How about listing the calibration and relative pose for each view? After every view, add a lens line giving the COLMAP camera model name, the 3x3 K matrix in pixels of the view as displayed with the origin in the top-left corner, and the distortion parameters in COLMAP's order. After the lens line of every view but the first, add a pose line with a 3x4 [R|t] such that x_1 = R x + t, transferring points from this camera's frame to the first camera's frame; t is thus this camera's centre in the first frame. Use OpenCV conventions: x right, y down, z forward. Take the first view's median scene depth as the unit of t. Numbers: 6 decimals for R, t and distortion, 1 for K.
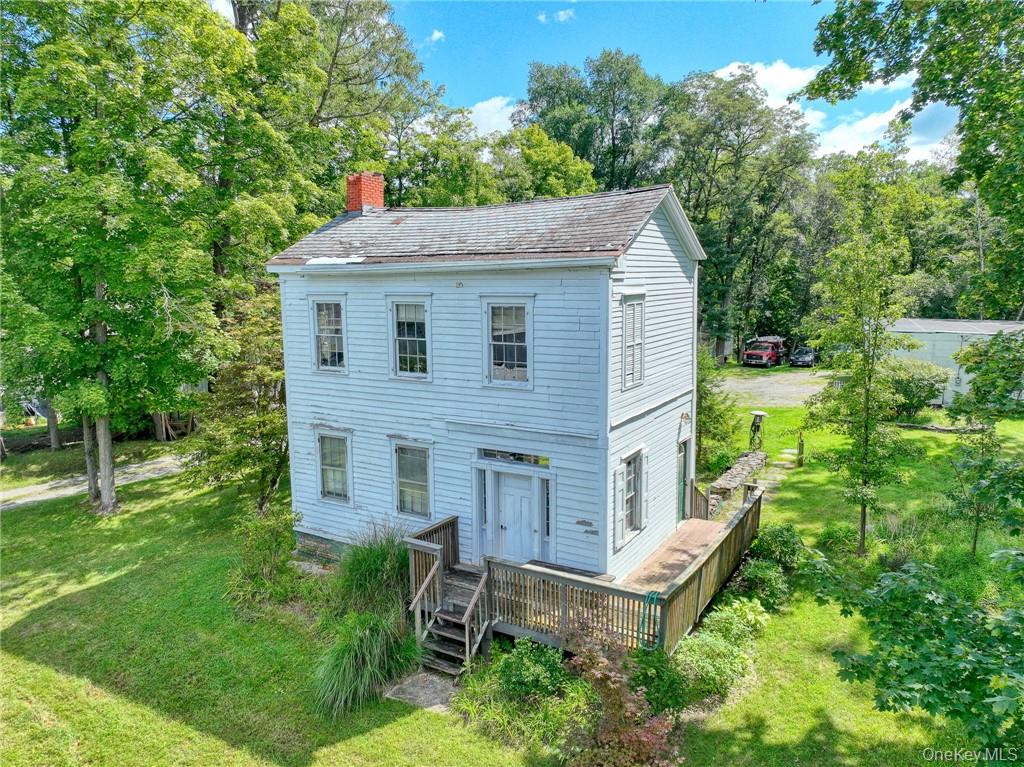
lens RADIAL K [[717.3, 0, 517.8], [0, 717.3, 377.0], [0, 0, 1]] dist [0.002291, 0.011196]
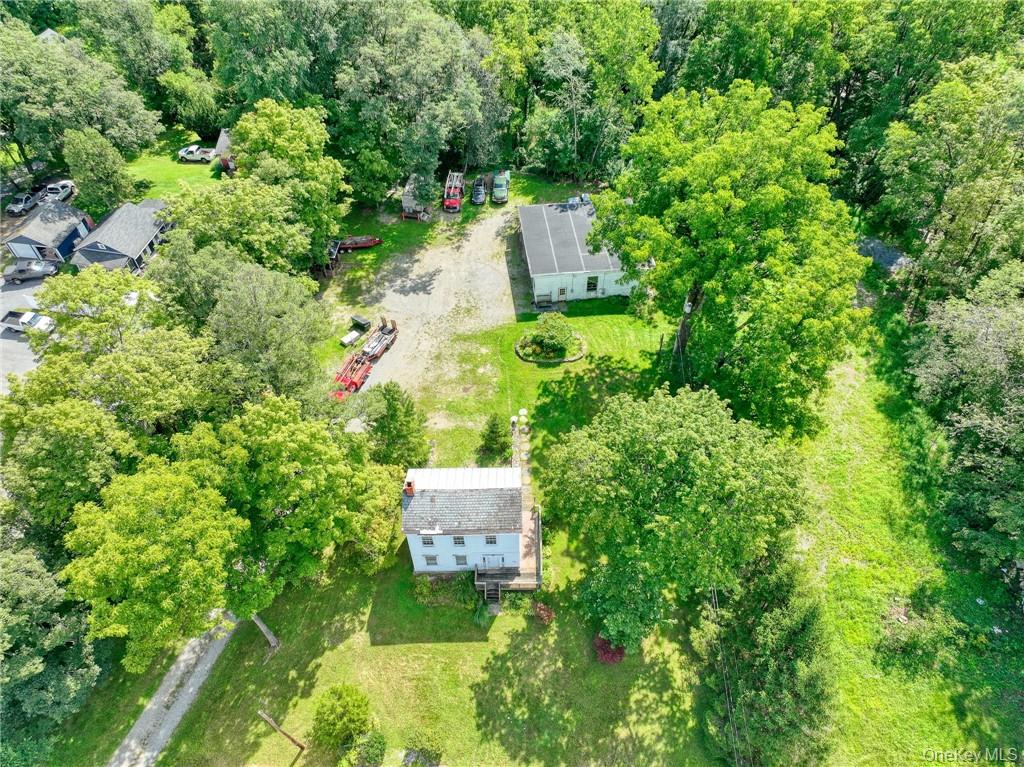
lens RADIAL K [[717.3, 0, 516.2], [0, 717.3, 375.9], [0, 0, 1]] dist [0.002291, 0.011196]
pose [[0.858625, -0.384248, 0.339287, -0.732519], [0.071360, 0.745045, 0.663186, -2.750239], [-0.507612, -0.545217, 0.667134, -0.980892]]
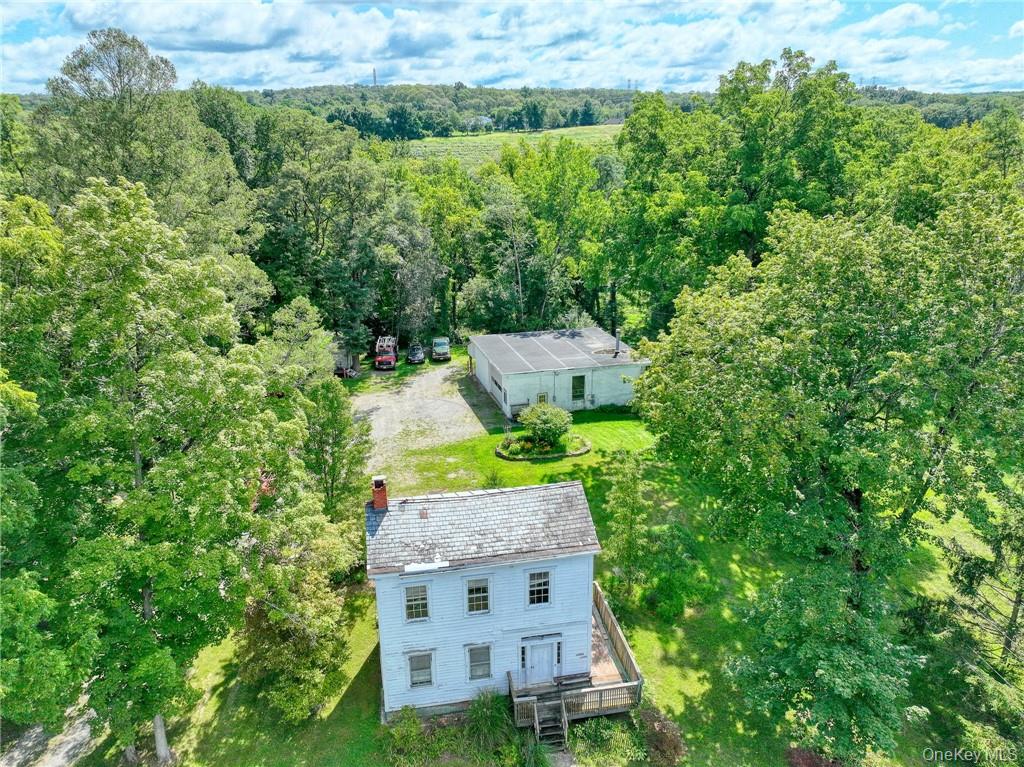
lens RADIAL K [[717.3, 0, 511.3], [0, 717.3, 376.5], [0, 0, 1]] dist [0.002291, 0.011196]
pose [[0.762419, -0.206358, 0.613297, -0.997933], [0.097272, 0.973566, 0.206656, -0.883193], [-0.639731, -0.097902, 0.762338, -0.353270]]
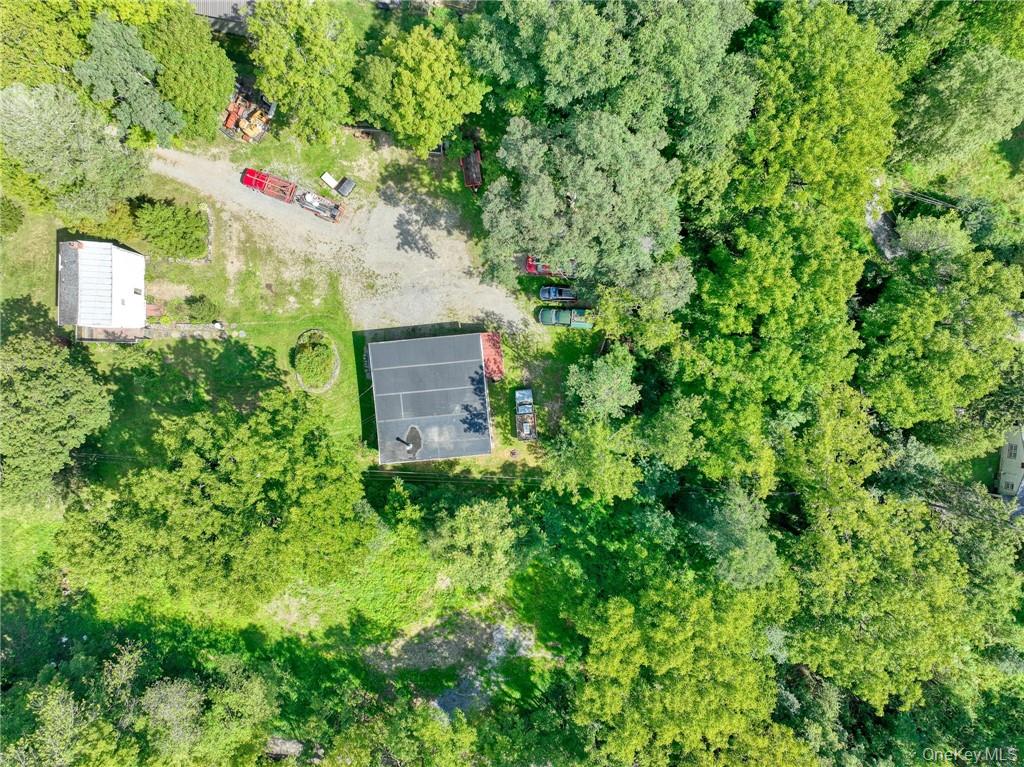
lens RADIAL K [[717.3, 0, 518.5], [0, 717.3, 378.3], [0, 0, 1]] dist [0.002291, 0.011196]
pose [[0.495942, 0.868208, 0.016032, 1.795458], [-0.125997, 0.053681, 0.990577, -5.094633], [0.859166, -0.493288, 0.136015, 2.494743]]
